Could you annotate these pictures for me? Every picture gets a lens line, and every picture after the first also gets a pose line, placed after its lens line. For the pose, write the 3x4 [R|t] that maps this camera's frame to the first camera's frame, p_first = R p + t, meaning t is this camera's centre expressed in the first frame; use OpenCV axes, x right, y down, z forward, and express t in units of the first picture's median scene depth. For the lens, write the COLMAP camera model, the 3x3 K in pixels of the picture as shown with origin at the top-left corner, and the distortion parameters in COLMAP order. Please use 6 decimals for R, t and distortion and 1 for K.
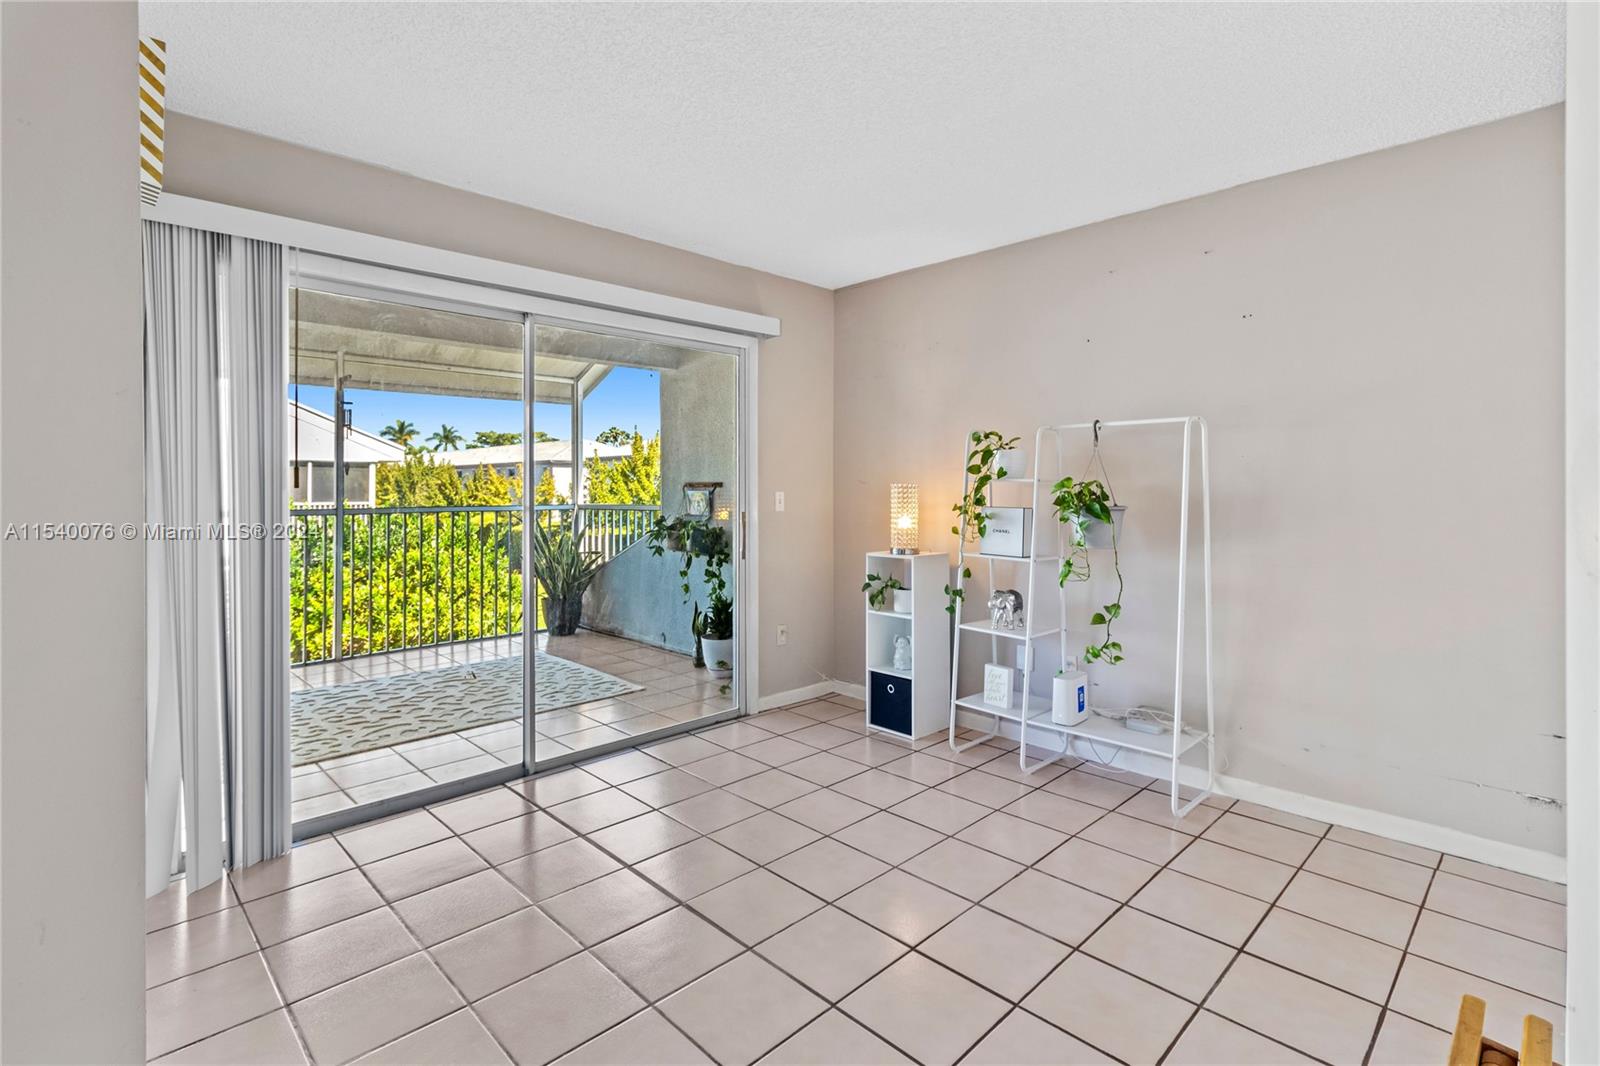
lens RADIAL K [[756.2, 0, 807.7], [0, 756.2, 497.4], [0, 0, 1]] dist [-0.000594, 0.000083]
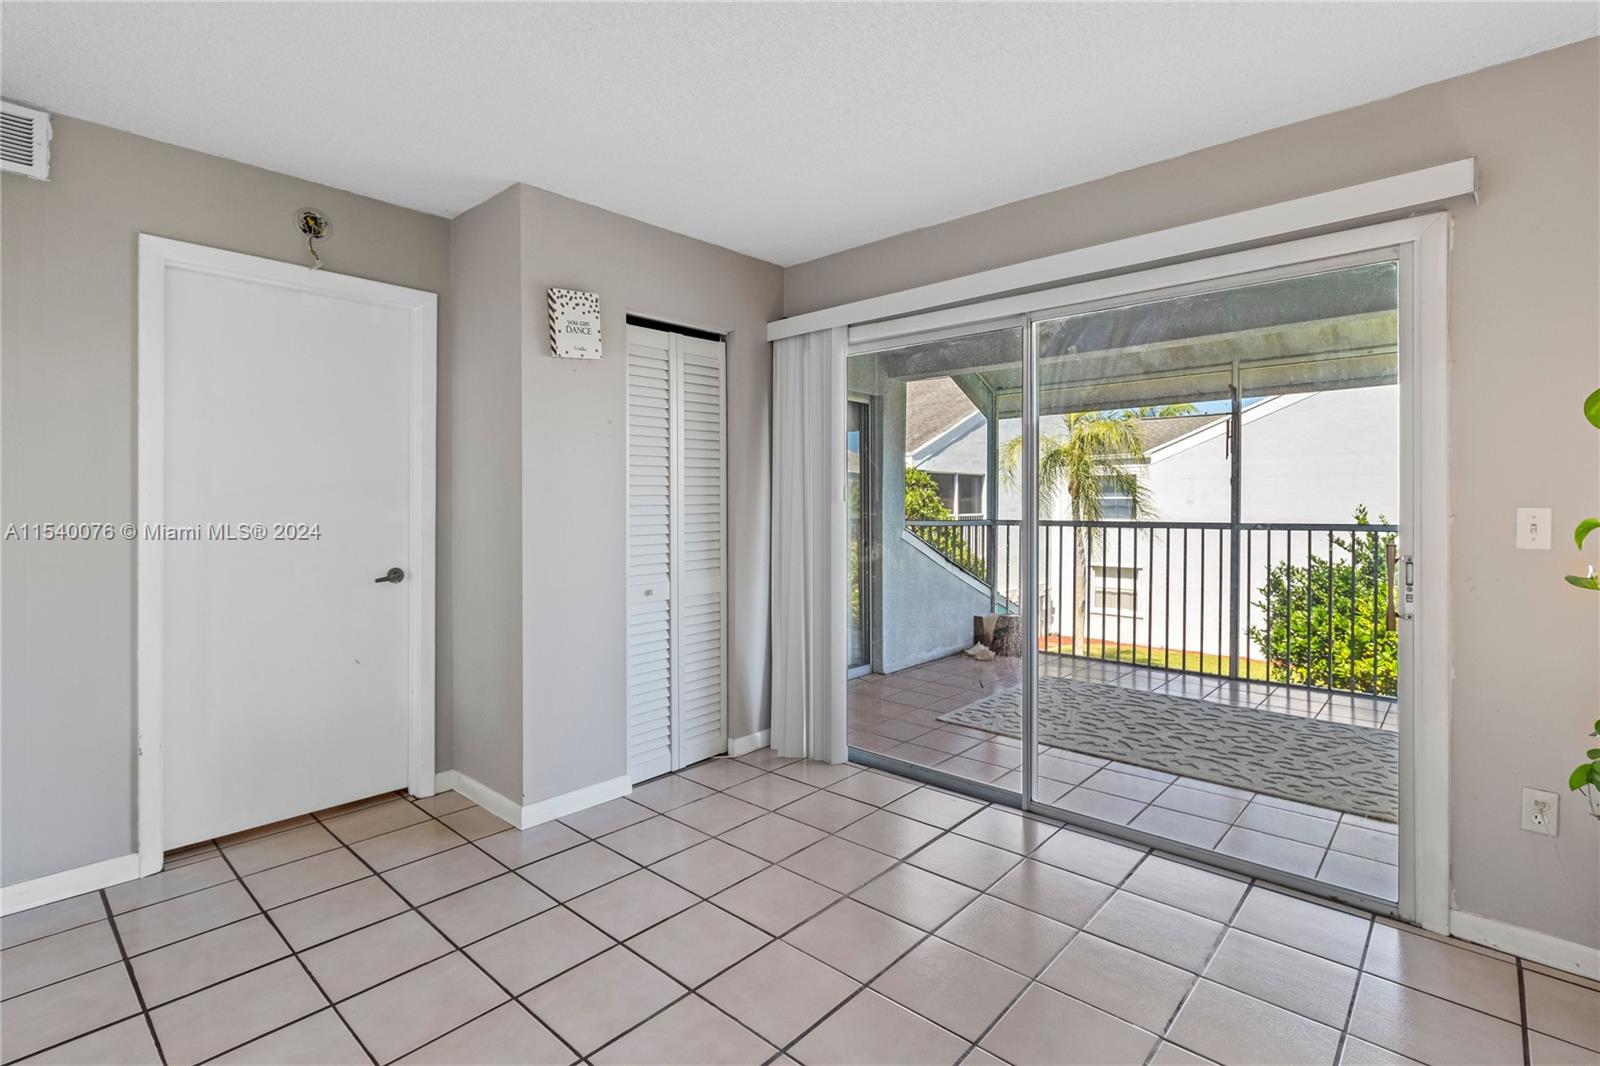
lens RADIAL K [[756.2, 0, 807.7], [0, 756.2, 497.4], [0, 0, 1]] dist [-0.000594, 0.000083]
pose [[0.059974, -0.005065, -0.998187, 0.420069], [-0.015312, 0.999865, -0.005993, -0.004235], [0.998083, 0.015644, 0.059888, 0.523906]]
